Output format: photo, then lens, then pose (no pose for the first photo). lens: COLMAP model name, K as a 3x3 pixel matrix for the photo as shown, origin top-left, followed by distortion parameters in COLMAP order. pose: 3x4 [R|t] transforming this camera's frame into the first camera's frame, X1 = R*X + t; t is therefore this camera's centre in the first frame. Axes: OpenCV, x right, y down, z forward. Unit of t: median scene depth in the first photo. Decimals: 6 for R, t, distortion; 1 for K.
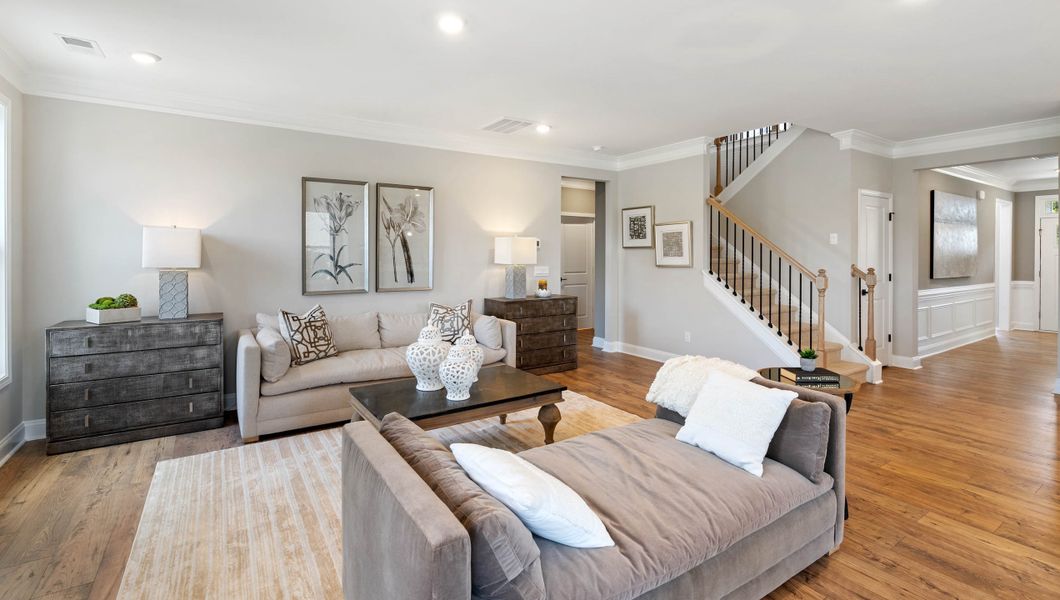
lens RADIAL K [[475.3, 0, 528.4], [0, 475.3, 257.4], [0, 0, 1]] dist [0.000251, 0.000088]
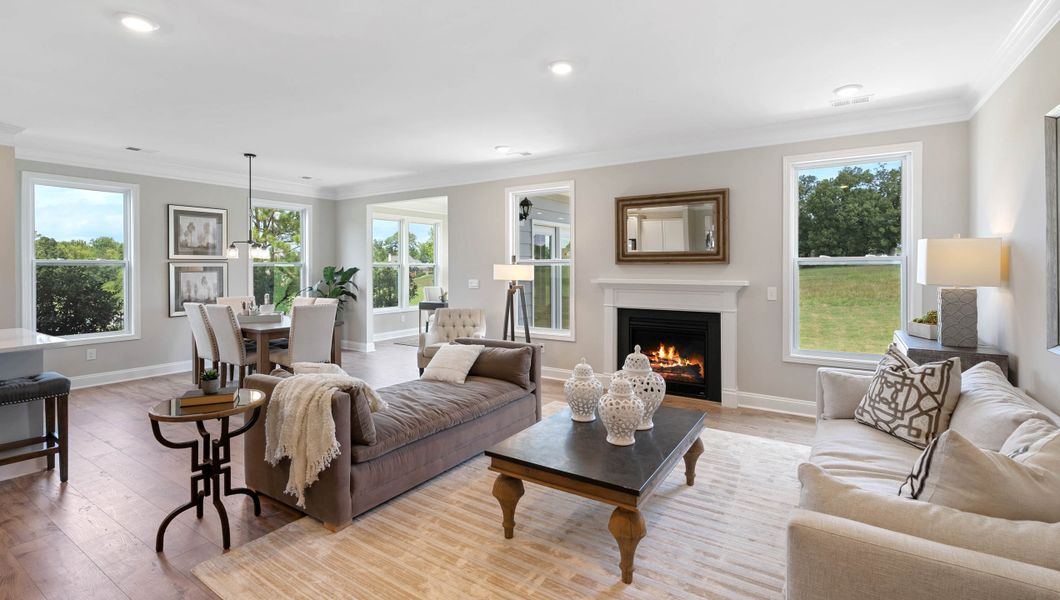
lens RADIAL K [[477.2, 0, 528.3], [0, 477.2, 266.3], [0, 0, 1]] dist [0.000254, 0.000154]
pose [[-0.917506, -0.000176, -0.397722, 0.216227], [-0.000320, 1.000000, 0.000295, -0.008048], [0.397721, 0.000398, -0.917506, 1.184105]]
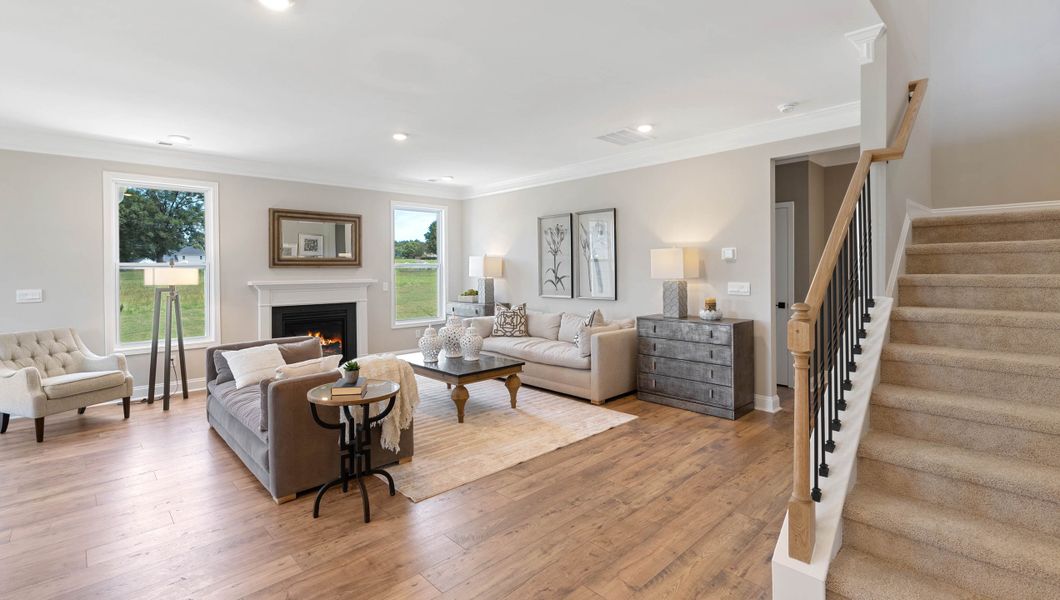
lens RADIAL K [[477.2, 0, 528.3], [0, 477.2, 266.3], [0, 0, 1]] dist [0.000254, 0.000154]
pose [[0.178090, -0.007793, -0.983983, 0.945261], [0.004925, 0.999963, -0.007028, -0.004532], [0.984002, -0.003594, 0.178122, 0.667441]]
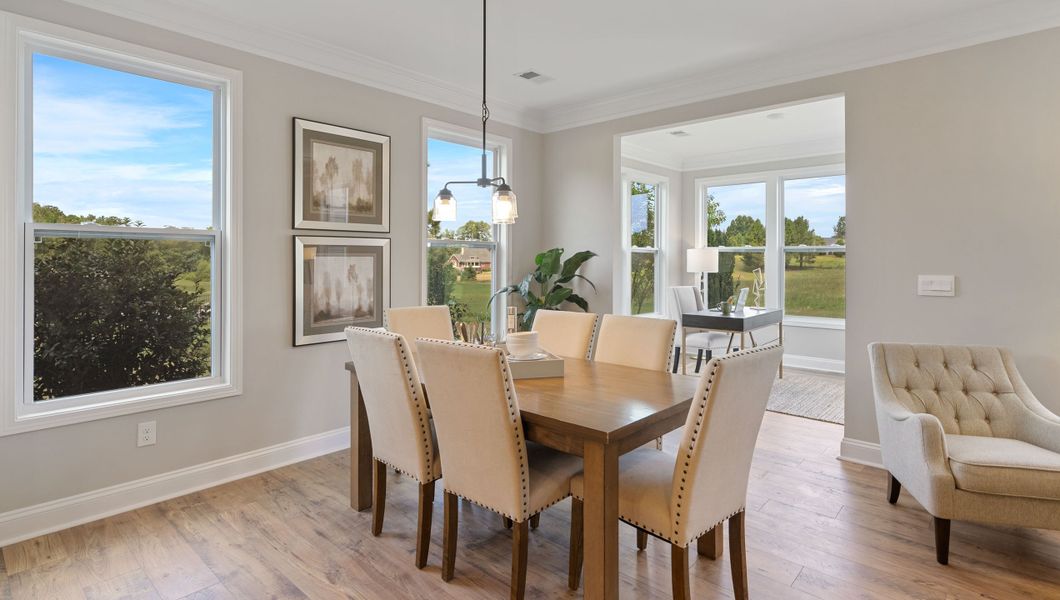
lens RADIAL K [[530.0, 0, 529.7], [0, 530.0, 255.0], [0, 0, 1]] dist [0.004561, 0.000783]
pose [[-0.966981, -0.005119, -0.254799, 0.475639], [-0.003873, 0.999978, -0.005393, 0.010979], [0.254821, -0.004228, -0.966979, 0.360678]]
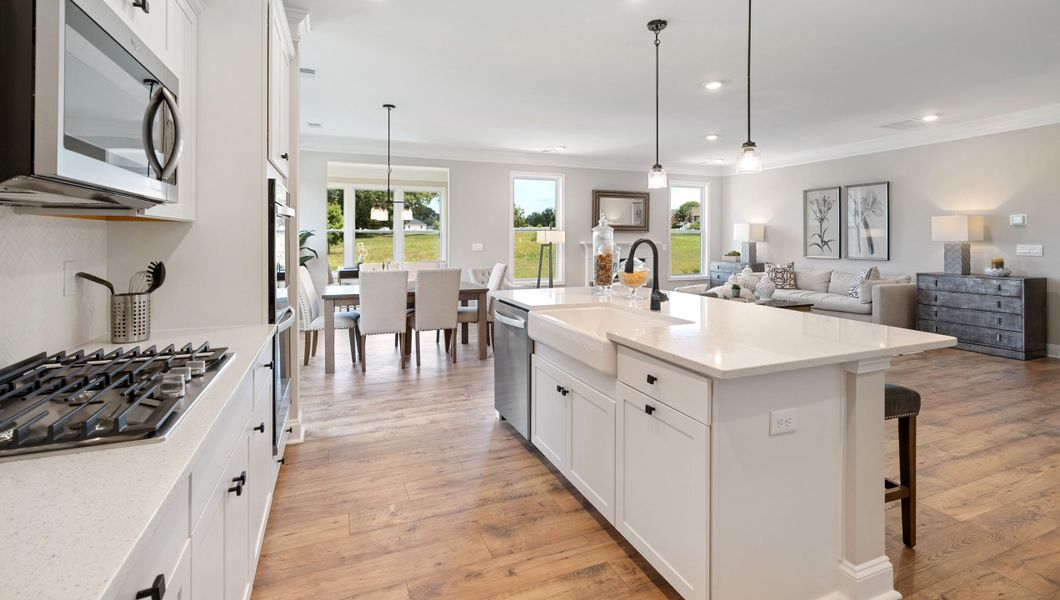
lens RADIAL K [[479.4, 0, 531.8], [0, 479.4, 236.5], [0, 0, 1]] dist [0.002292, 0.000861]
pose [[-0.188140, -0.006290, -0.982122, 1.392036], [-0.003866, 0.999976, -0.005663, 0.015671], [0.982135, 0.002732, -0.188160, 0.327840]]
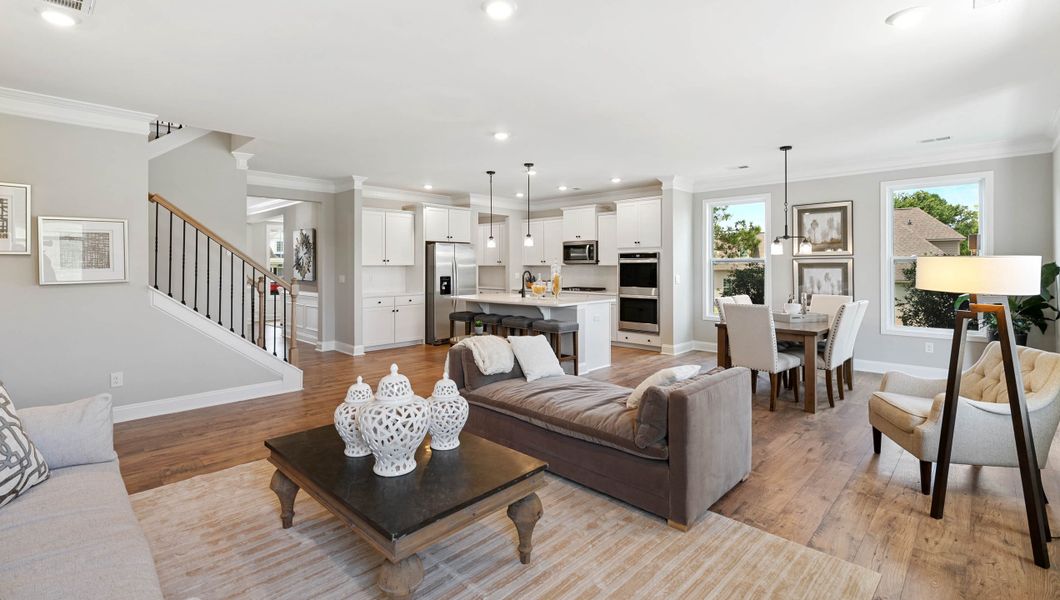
lens RADIAL K [[477.2, 0, 528.3], [0, 477.2, 266.3], [0, 0, 1]] dist [0.000254, 0.000154]
pose [[-0.217079, 0.003730, 0.976147, -0.618732], [0.005563, 0.999981, -0.002584, 0.002672], [-0.976138, 0.004869, -0.217095, 0.670360]]
